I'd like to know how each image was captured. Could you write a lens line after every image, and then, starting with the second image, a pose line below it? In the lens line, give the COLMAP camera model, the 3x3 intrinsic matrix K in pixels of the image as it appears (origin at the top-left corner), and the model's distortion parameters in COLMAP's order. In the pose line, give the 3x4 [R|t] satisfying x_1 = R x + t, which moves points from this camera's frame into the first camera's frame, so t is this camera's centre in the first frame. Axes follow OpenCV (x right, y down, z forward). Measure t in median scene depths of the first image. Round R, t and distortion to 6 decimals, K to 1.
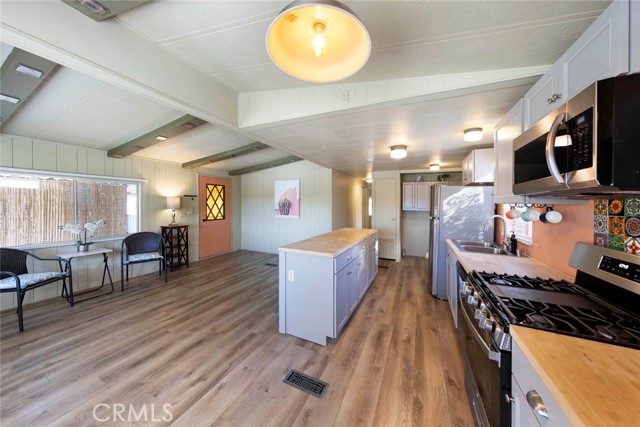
lens RADIAL K [[209.4, 0, 333.5], [0, 209.4, 204.5], [0, 0, 1]] dist [0.001479, -0.000123]
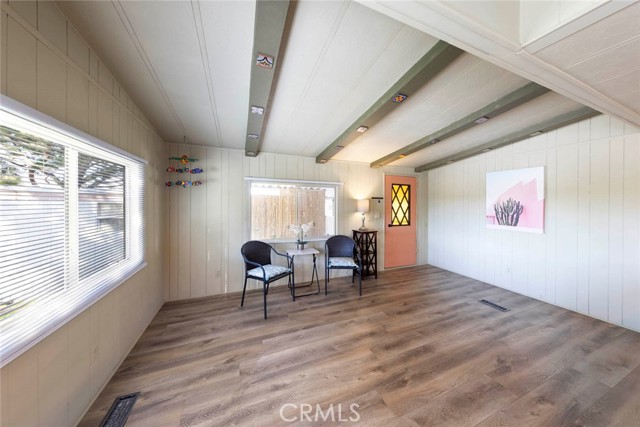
lens RADIAL K [[209.4, 0, 323.6], [0, 209.4, 206.9], [0, 0, 1]] dist [0.001479, -0.000123]
pose [[0.723705, 0.006683, -0.690077, -0.308894], [-0.007226, 0.999972, 0.002106, -0.004357], [0.690072, 0.003462, 0.723733, 0.253139]]
